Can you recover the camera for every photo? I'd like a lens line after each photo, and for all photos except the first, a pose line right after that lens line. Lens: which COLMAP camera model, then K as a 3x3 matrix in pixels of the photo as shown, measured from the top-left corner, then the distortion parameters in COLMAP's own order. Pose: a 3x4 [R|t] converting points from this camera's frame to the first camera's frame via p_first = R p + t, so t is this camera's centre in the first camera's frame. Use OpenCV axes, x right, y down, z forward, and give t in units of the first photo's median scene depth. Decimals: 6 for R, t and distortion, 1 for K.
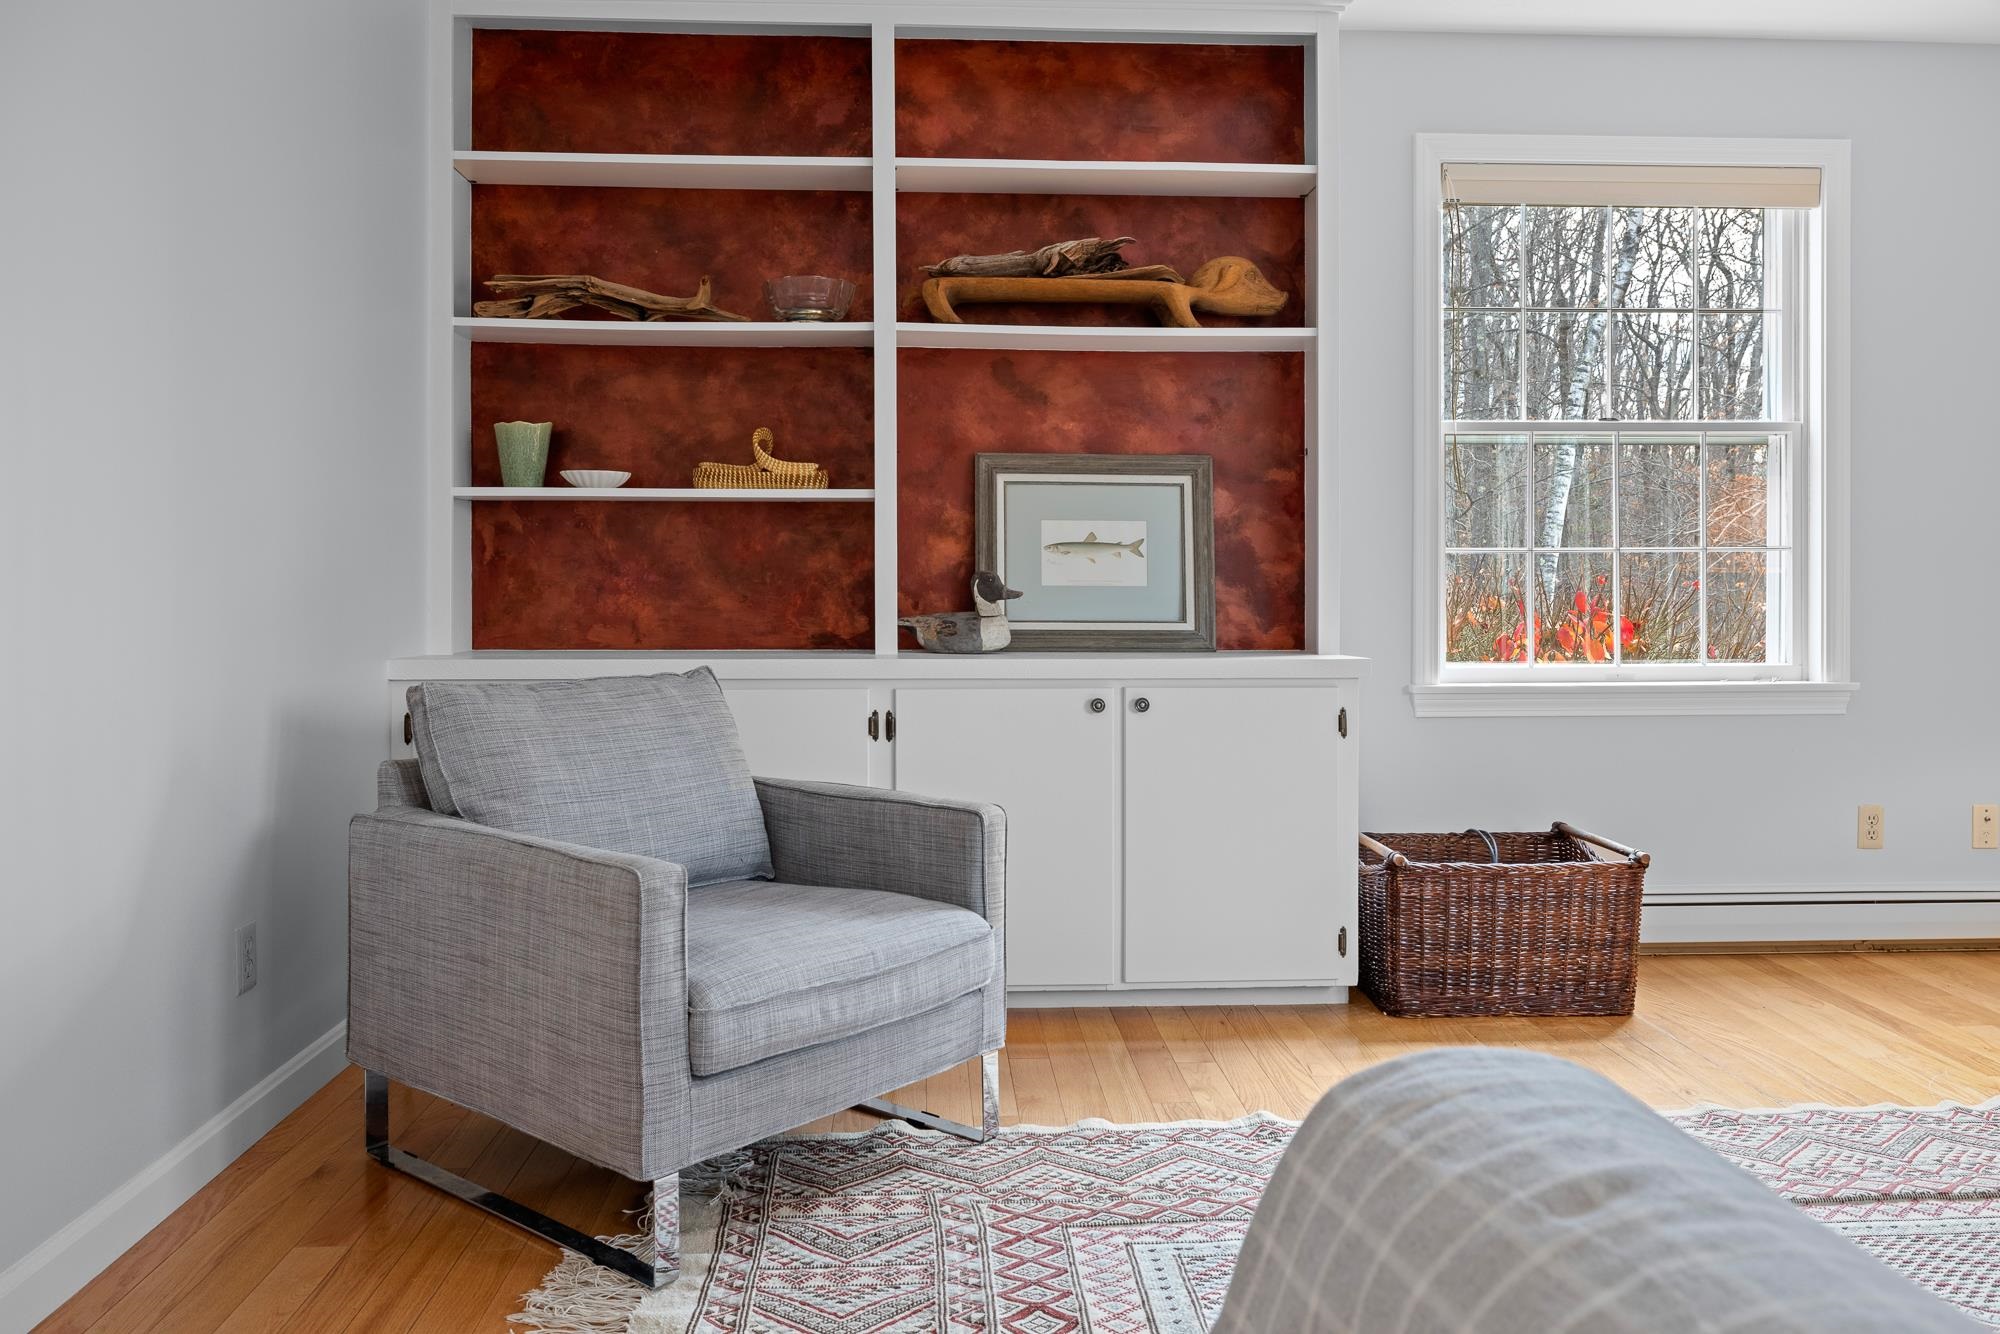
lens RADIAL K [[1488.7, 0, 1003.5], [0, 1488.7, 572.6], [0, 0, 1]] dist [-0.002100, 0.000762]
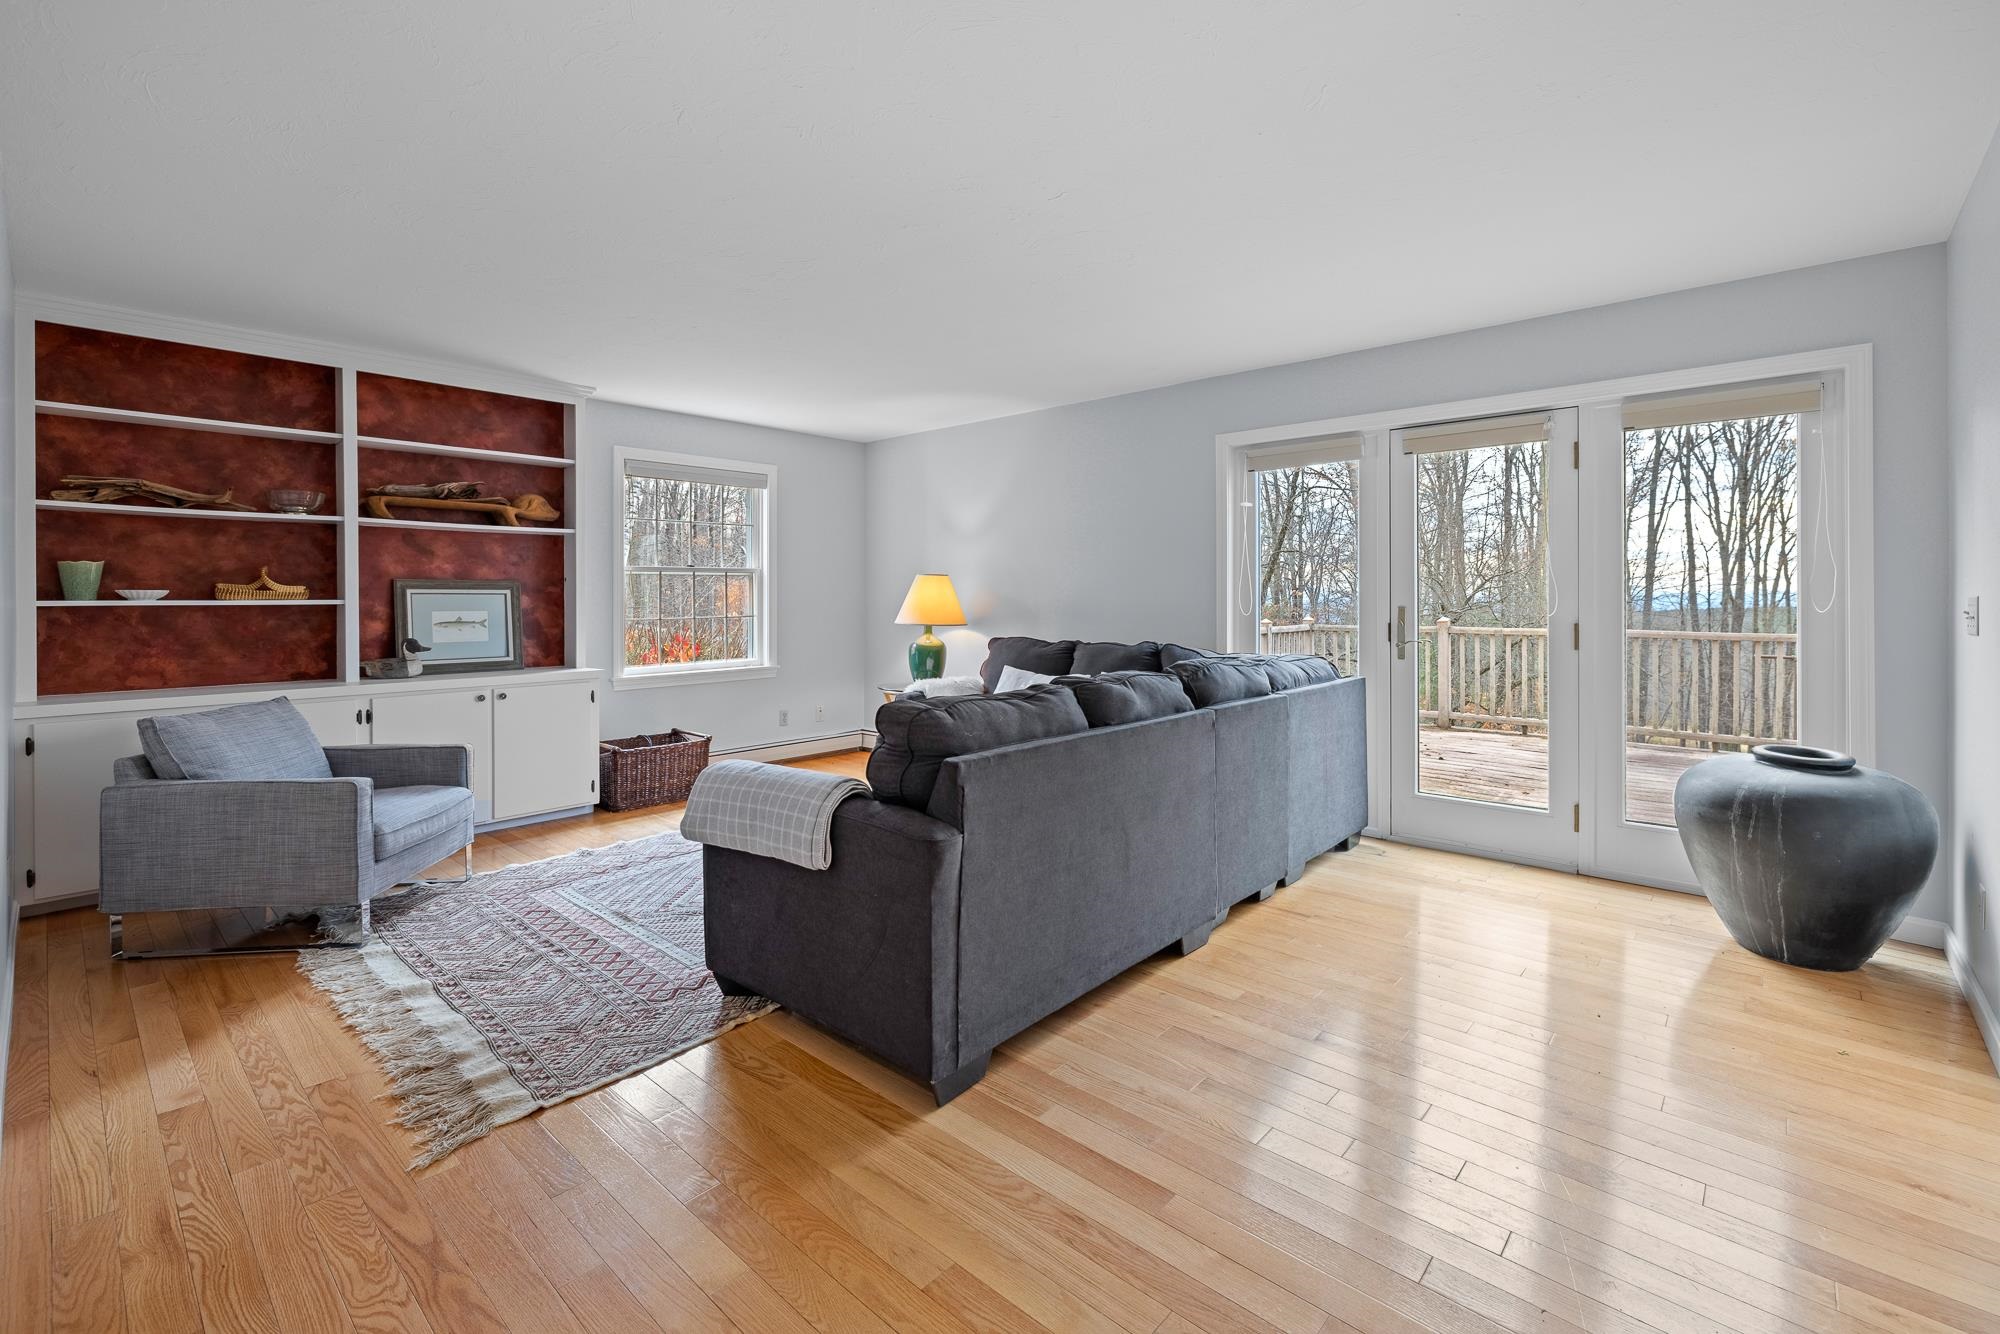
lens RADIAL K [[861.9, 0, 1009.2], [0, 861.9, 595.6], [0, 0, 1]] dist [-0.002508, 0.000286]
pose [[0.700336, -0.001857, 0.713811, -0.275724], [-0.002248, 0.999986, 0.004807, -0.066568], [-0.713809, -0.004971, 0.700322, -0.434907]]
